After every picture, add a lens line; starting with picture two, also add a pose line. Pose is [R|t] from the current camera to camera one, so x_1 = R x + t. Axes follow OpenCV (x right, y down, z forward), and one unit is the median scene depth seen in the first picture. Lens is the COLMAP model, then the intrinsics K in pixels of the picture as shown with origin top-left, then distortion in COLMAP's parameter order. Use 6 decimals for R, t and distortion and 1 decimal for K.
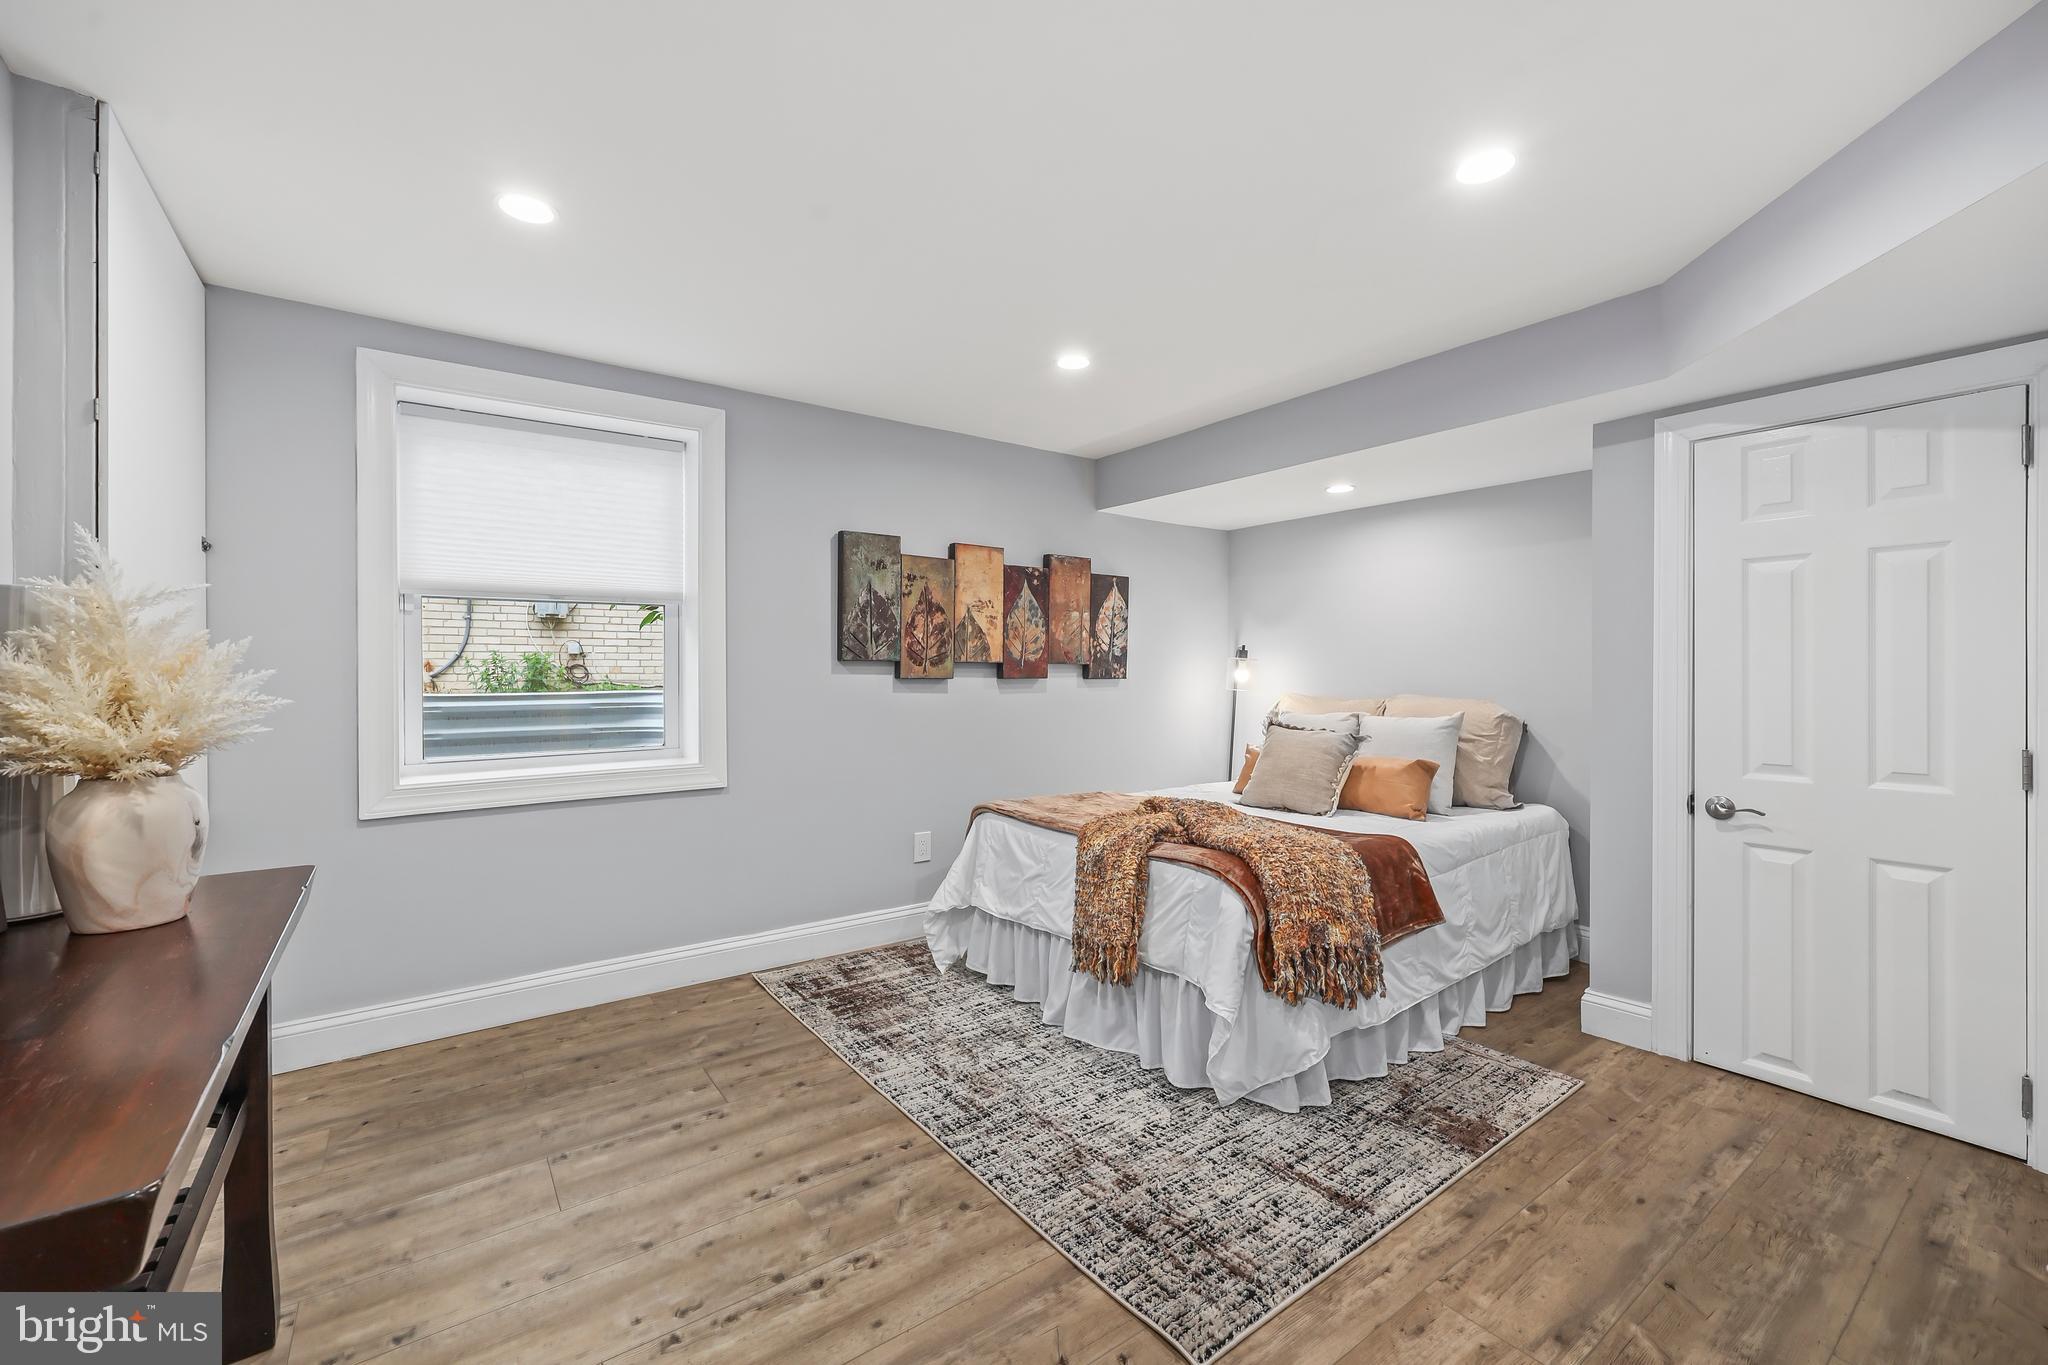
lens RADIAL K [[849.6, 0, 1023.6], [0, 849.6, 679.3], [0, 0, 1]] dist [0.001029, -0.000036]
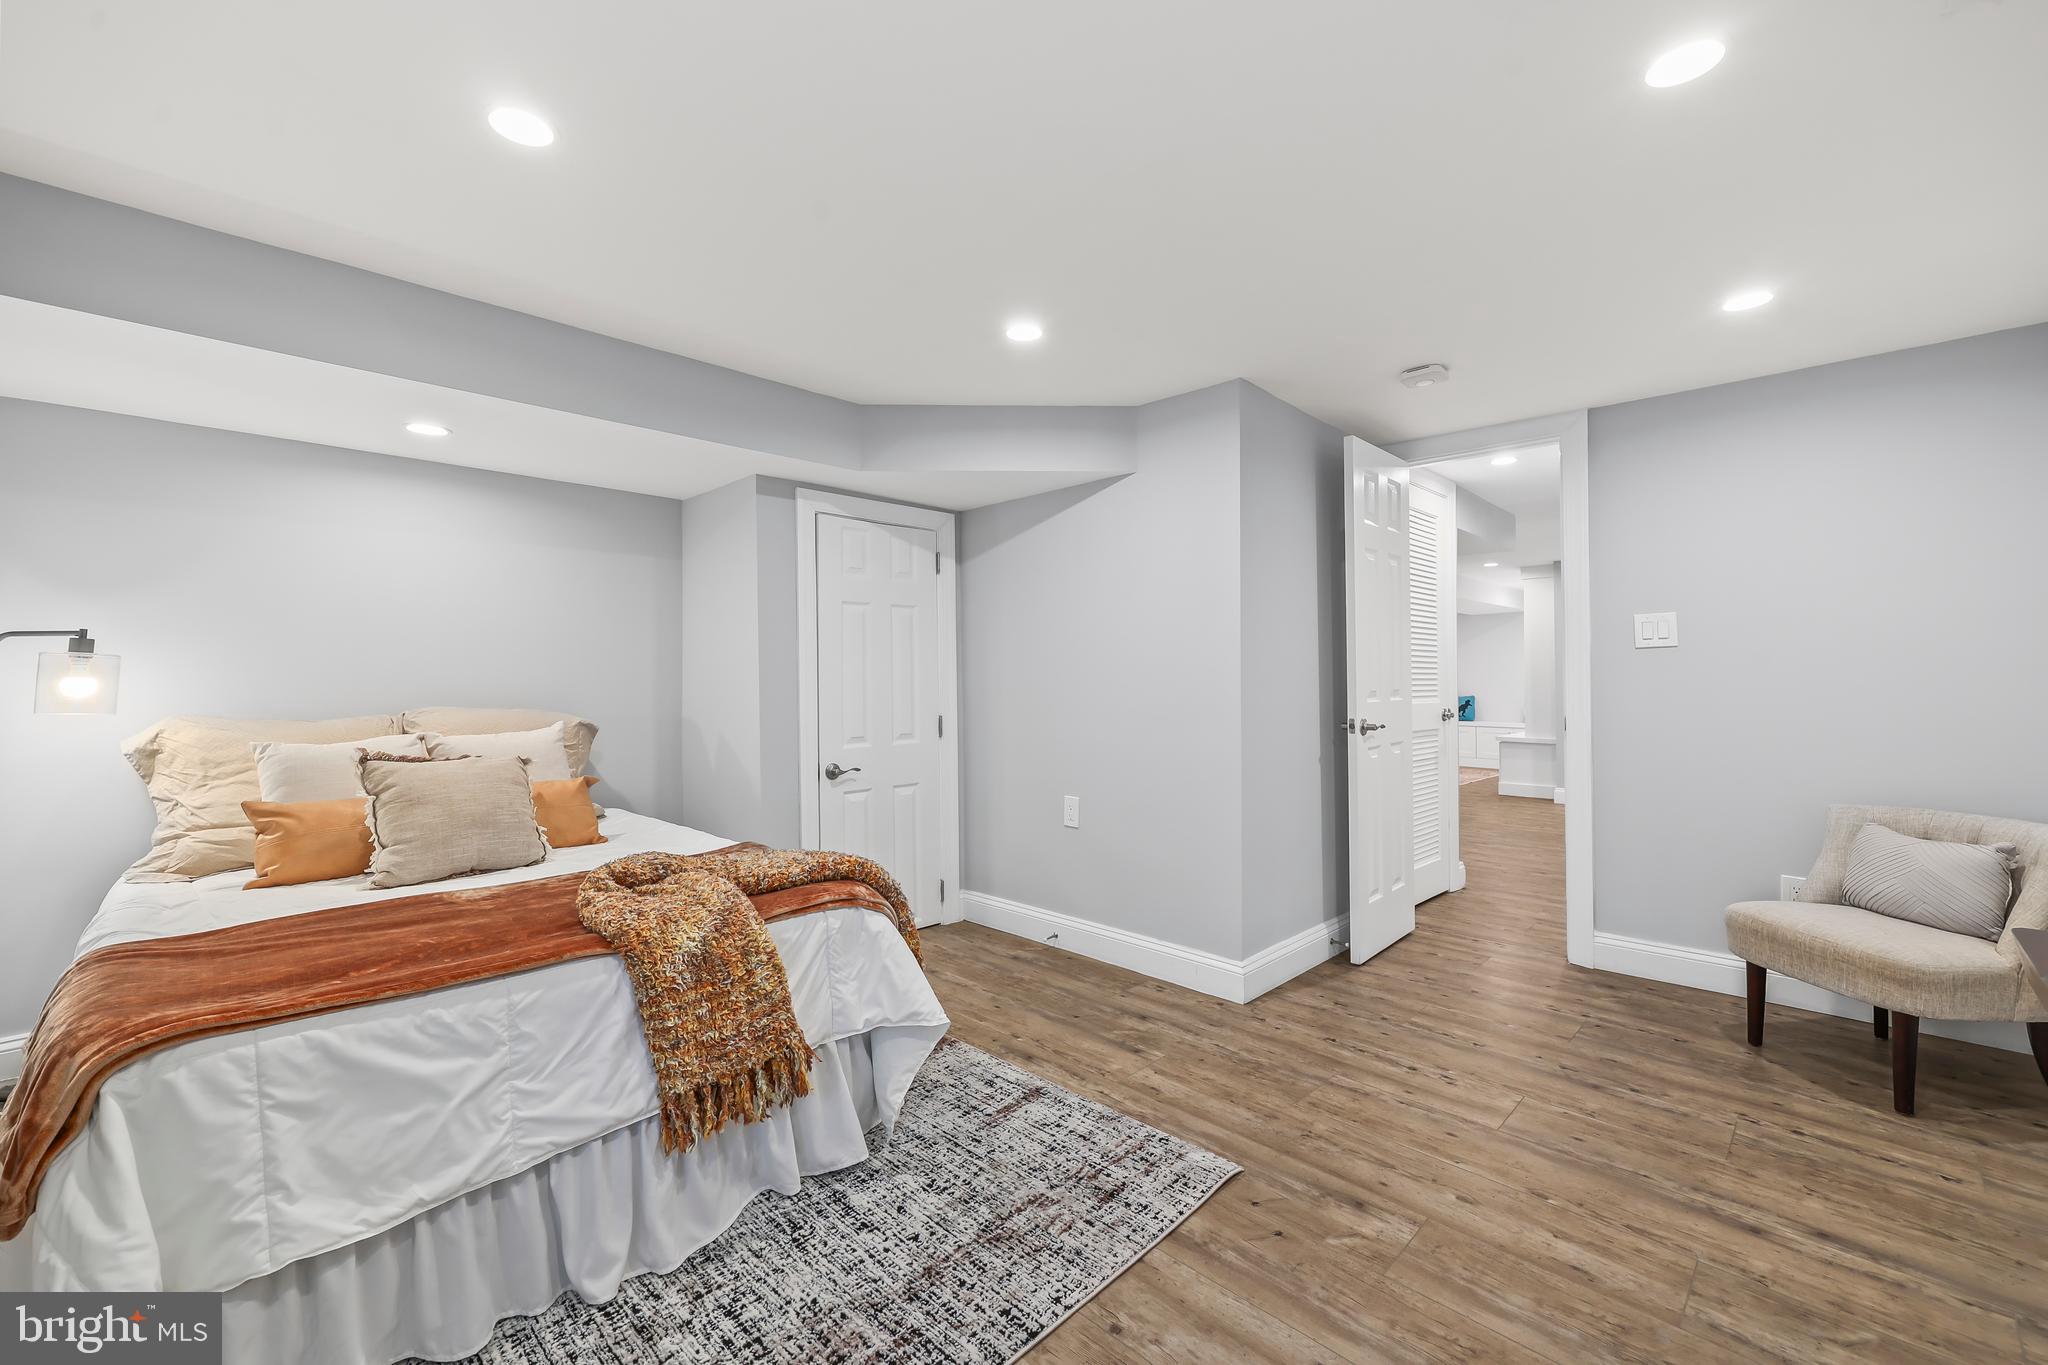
lens RADIAL K [[849.6, 0, 1023.6], [0, 849.6, 679.3], [0, 0, 1]] dist [0.001029, -0.000036]
pose [[-0.170796, -0.002604, 0.985303, -0.788326], [0.013825, 0.999892, 0.005039, -0.009428], [-0.985209, 0.014482, -0.170741, 1.117202]]
